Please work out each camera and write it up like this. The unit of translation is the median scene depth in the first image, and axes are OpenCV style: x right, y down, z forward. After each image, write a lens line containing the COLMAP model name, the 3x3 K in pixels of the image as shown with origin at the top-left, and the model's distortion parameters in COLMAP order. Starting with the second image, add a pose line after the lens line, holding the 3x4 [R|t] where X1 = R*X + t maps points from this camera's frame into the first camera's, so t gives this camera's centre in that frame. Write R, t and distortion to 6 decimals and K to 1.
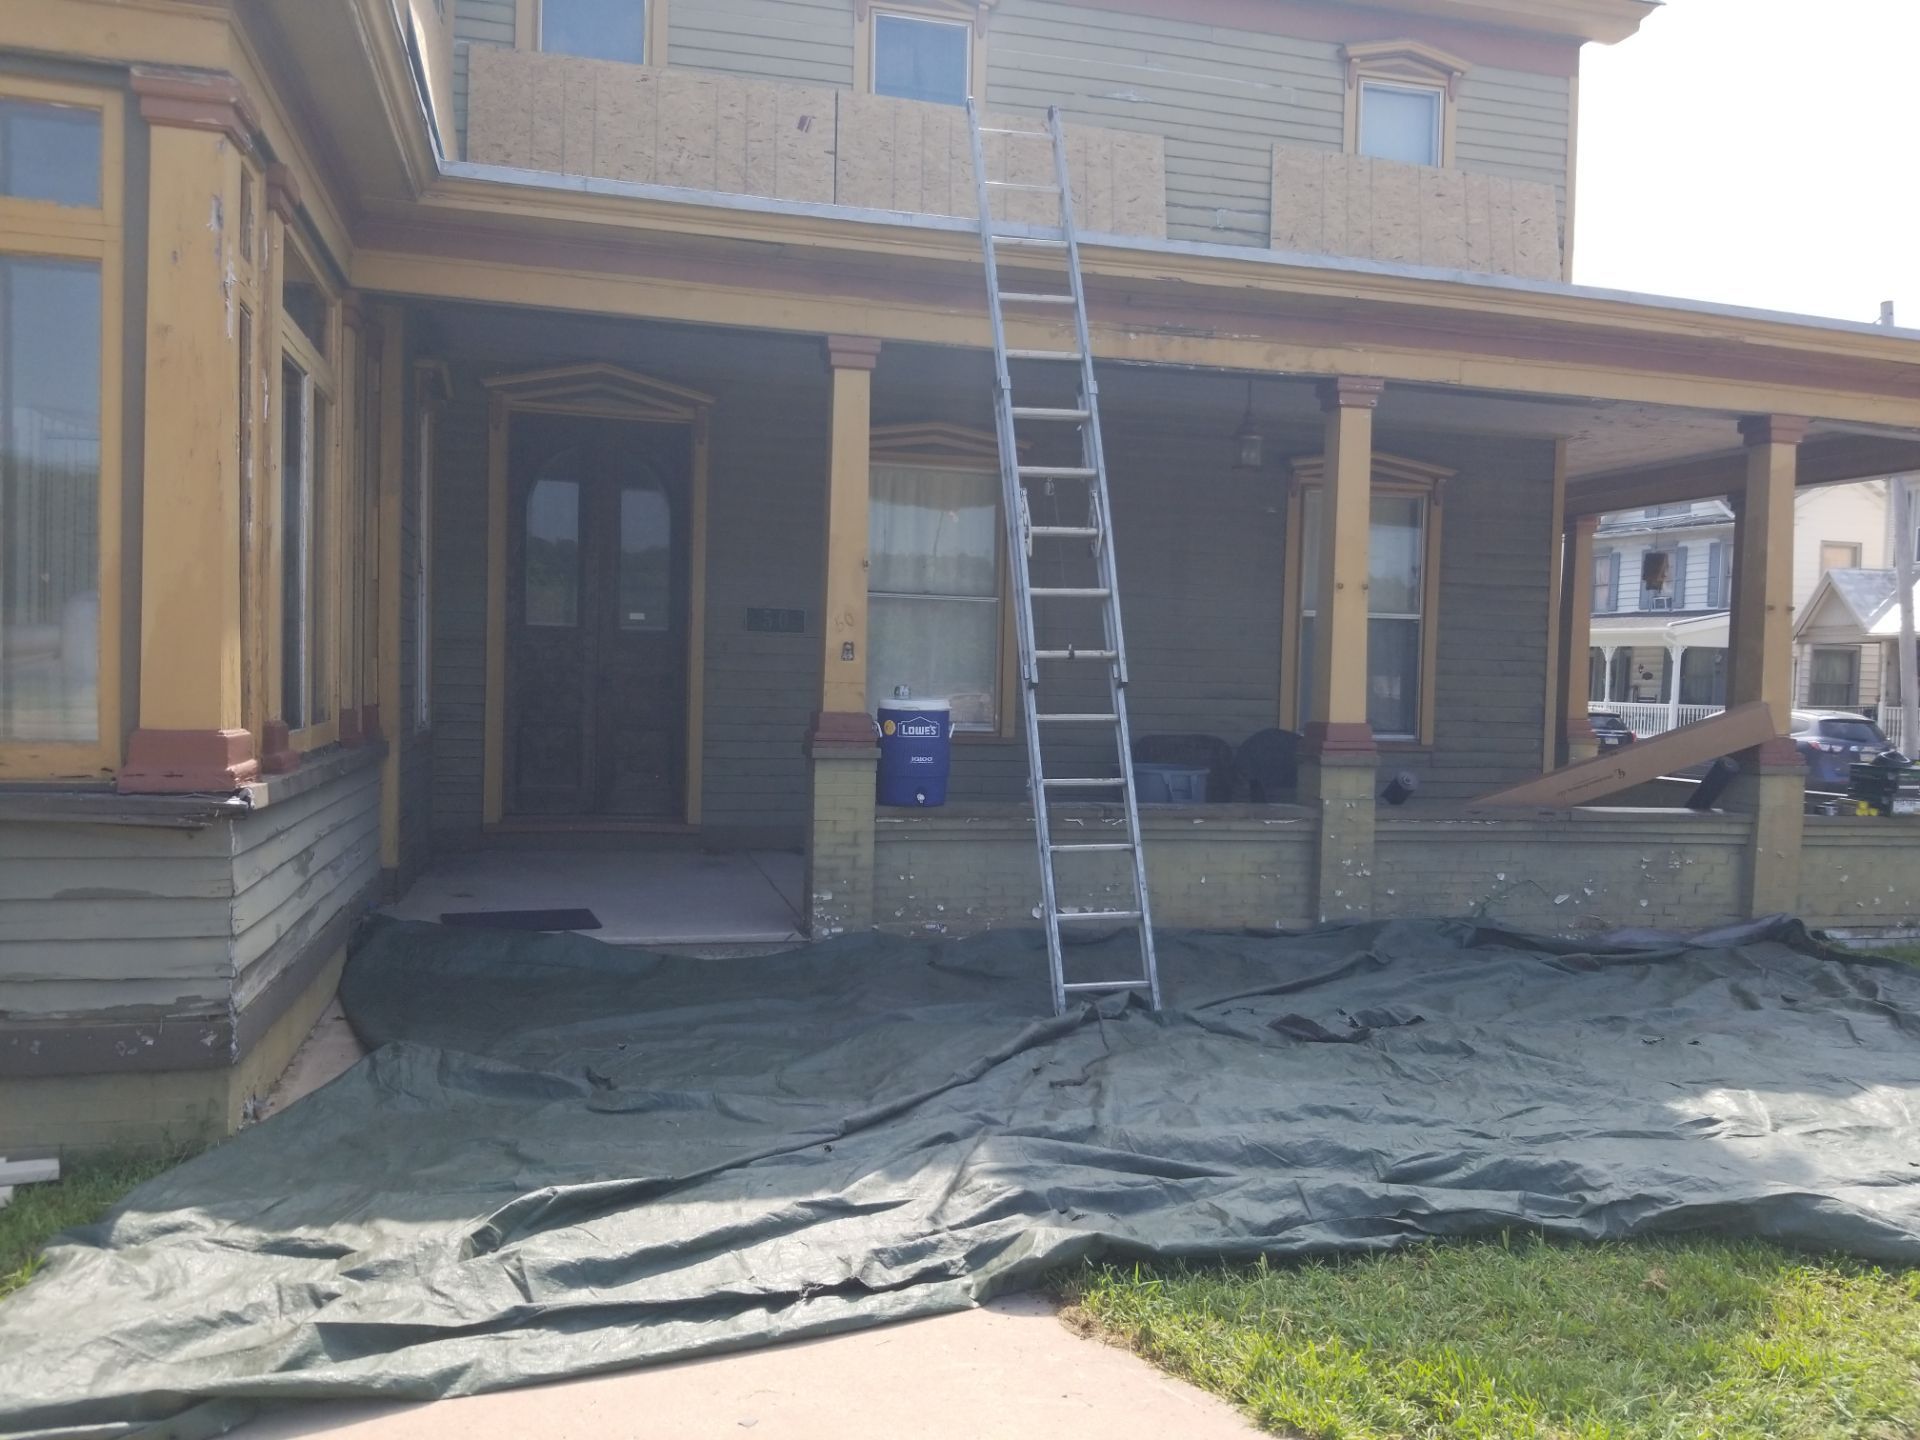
lens RADIAL K [[1474.1, 0, 956.0], [0, 1474.1, 738.5], [0, 0, 1]] dist [0.093895, -0.180361]
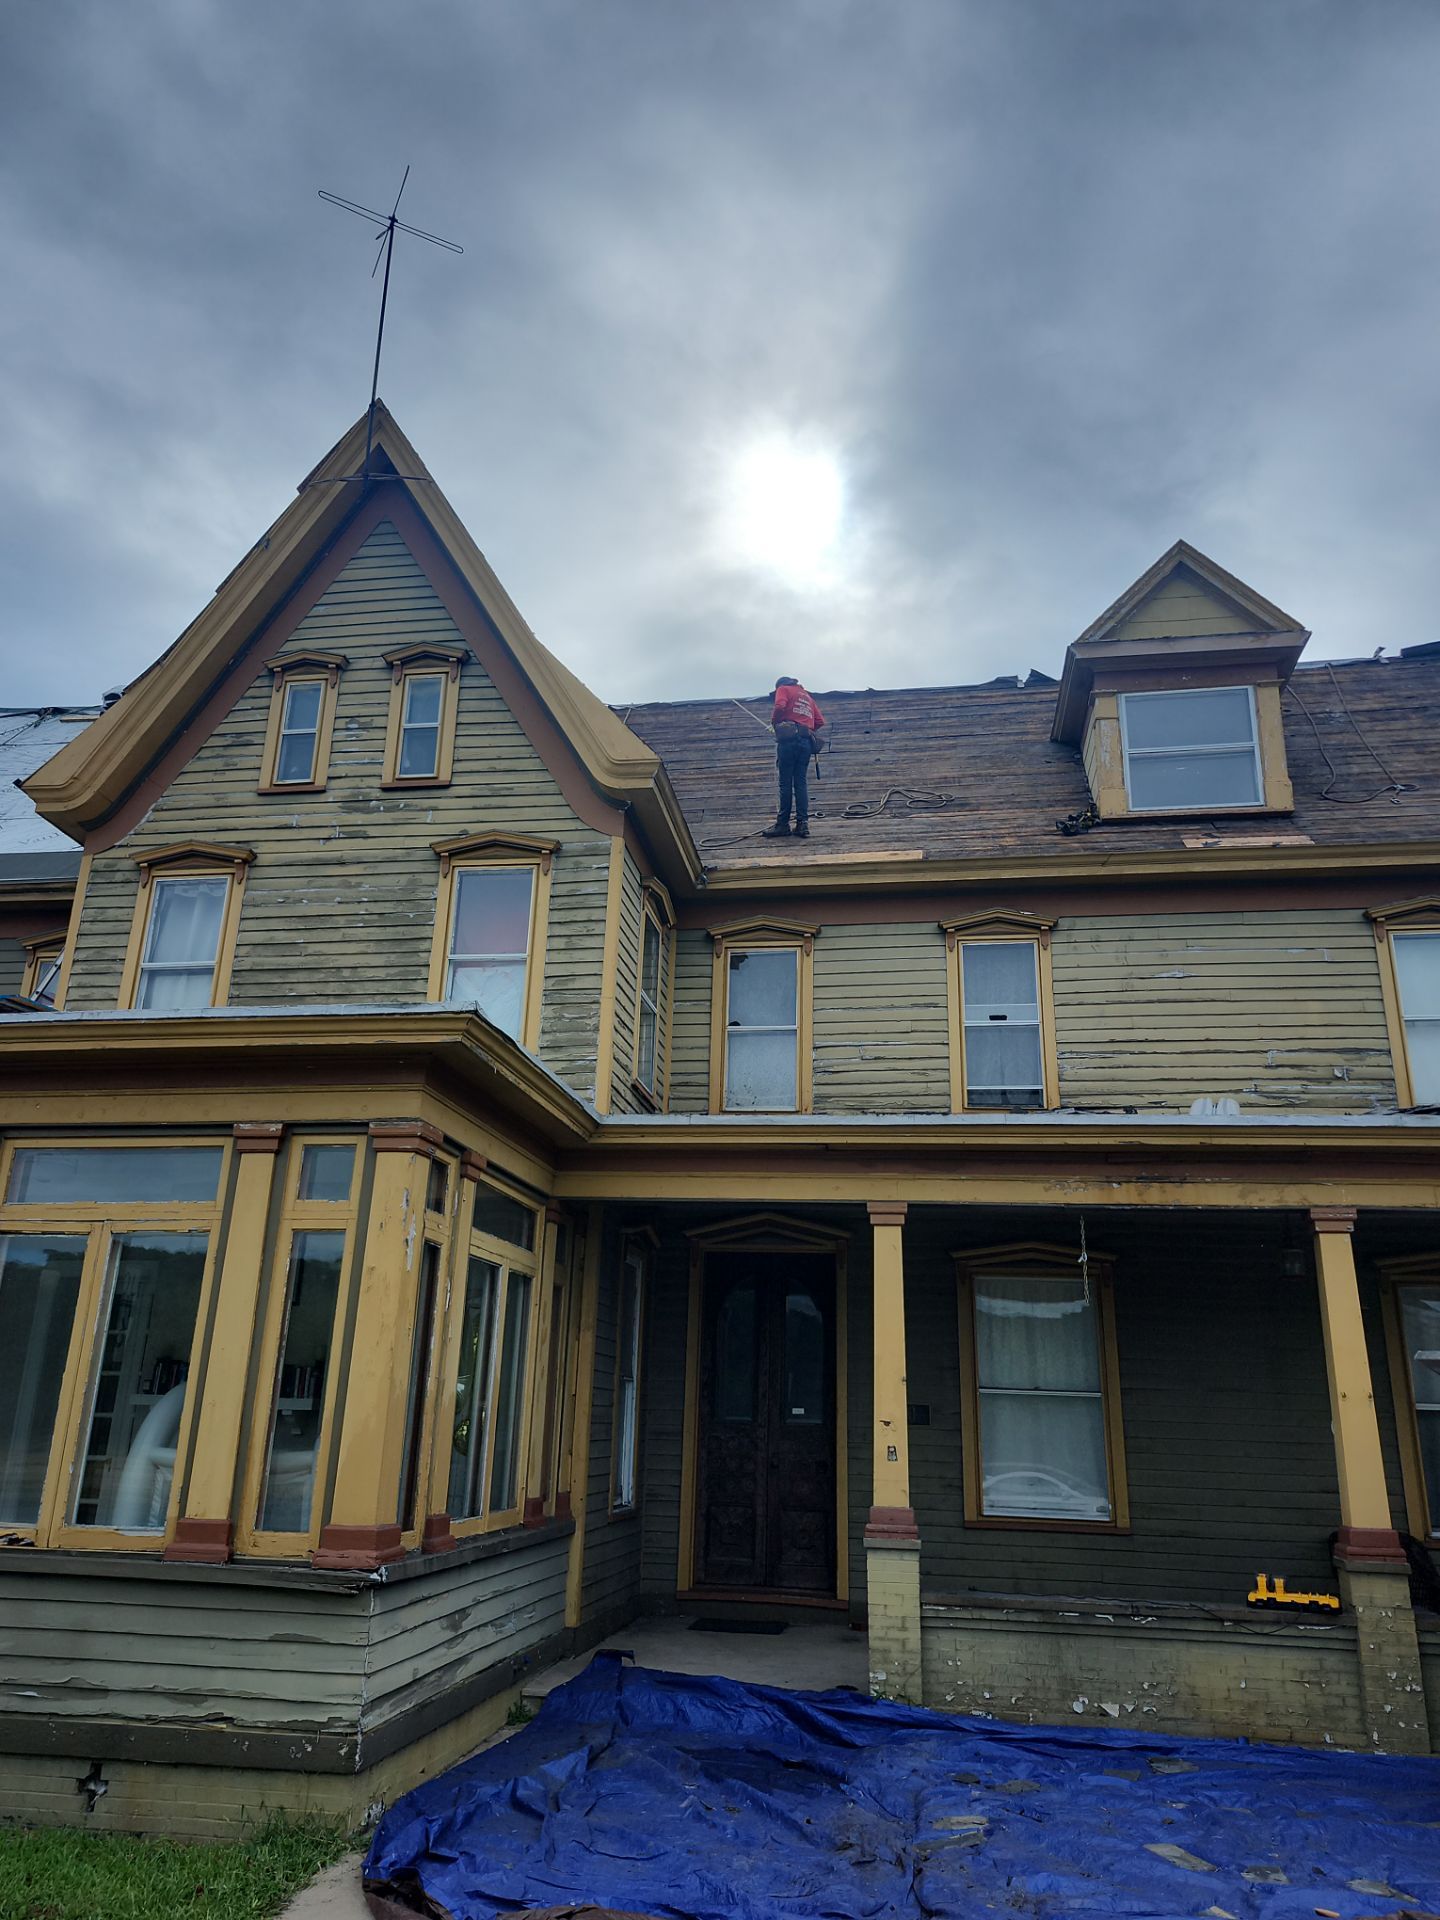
lens RADIAL K [[1332.5, 0, 730.1], [0, 1332.5, 967.9], [0, 0, 1]] dist [0.086388, -0.102090]
pose [[0.922364, -0.123934, -0.365903, 0.245702], [-0.018716, 0.931698, -0.362751, -0.023742], [0.385868, 0.341436, 0.857046, -0.155207]]
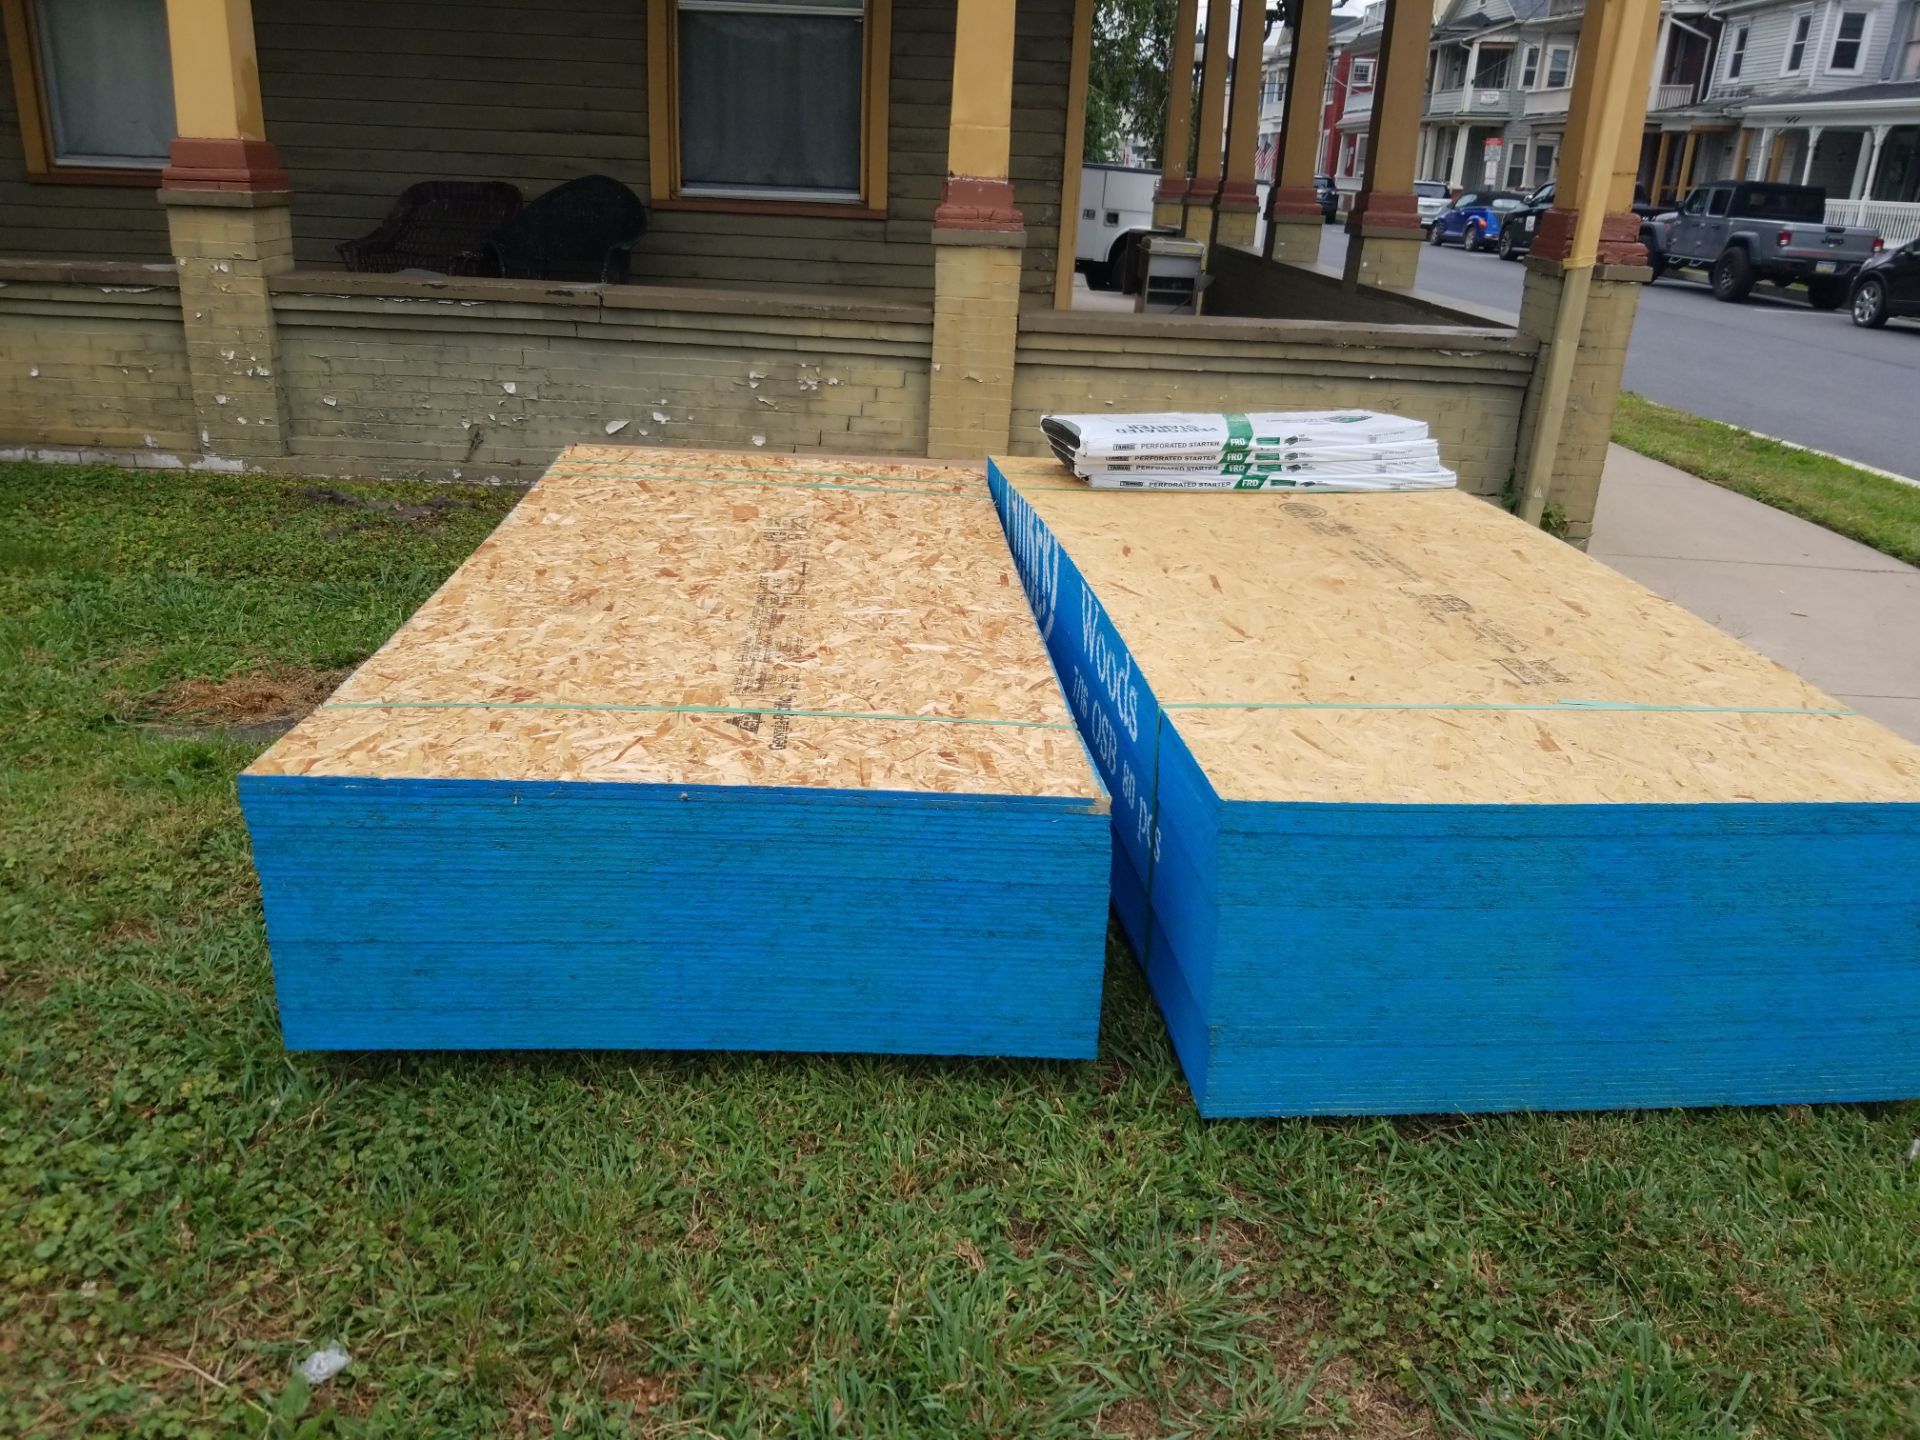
lens RADIAL K [[1495.7, 0, 936.3], [0, 1495.7, 696.2], [0, 0, 1]] dist [0.065579, -0.098727]
pose [[0.971566, 0.090129, -0.218944, 0.749063], [-0.023045, 0.956320, 0.291412, 0.023610], [0.235646, -0.278081, 0.931205, 0.384313]]
